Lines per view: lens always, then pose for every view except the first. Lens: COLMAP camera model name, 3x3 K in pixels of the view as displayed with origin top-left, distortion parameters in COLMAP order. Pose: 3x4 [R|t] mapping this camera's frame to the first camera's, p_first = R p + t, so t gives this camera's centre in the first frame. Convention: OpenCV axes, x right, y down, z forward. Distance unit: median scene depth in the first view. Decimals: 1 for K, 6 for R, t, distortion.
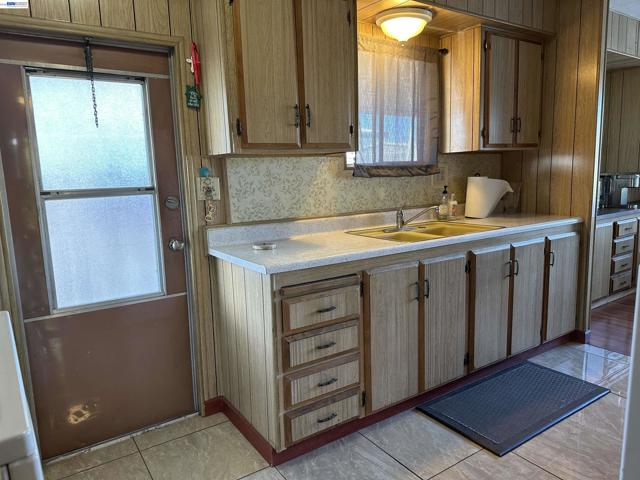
lens RADIAL K [[447.3, 0, 320.0], [0, 447.3, 240.0], [0, 0, 1]] dist [0.082721, -0.119162]
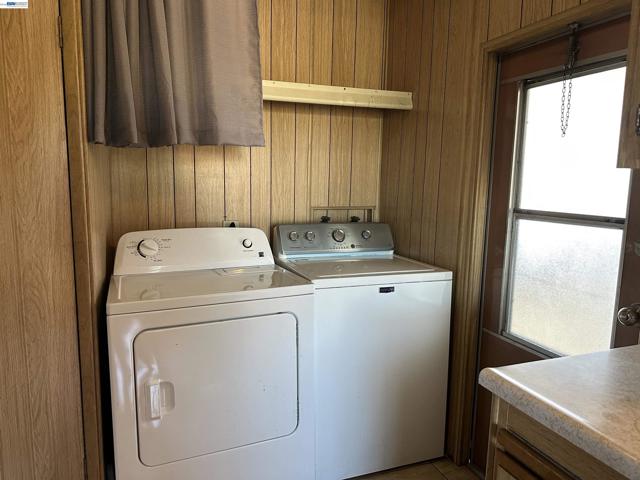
lens RADIAL K [[447.3, 0, 320.0], [0, 447.3, 240.0], [0, 0, 1]] dist [0.116432, -0.120915]
pose [[-0.228208, 0.153020, -0.961512, 0.318831], [-0.157406, 0.968781, 0.191536, -0.122518], [0.960804, 0.195058, -0.196998, 0.596314]]
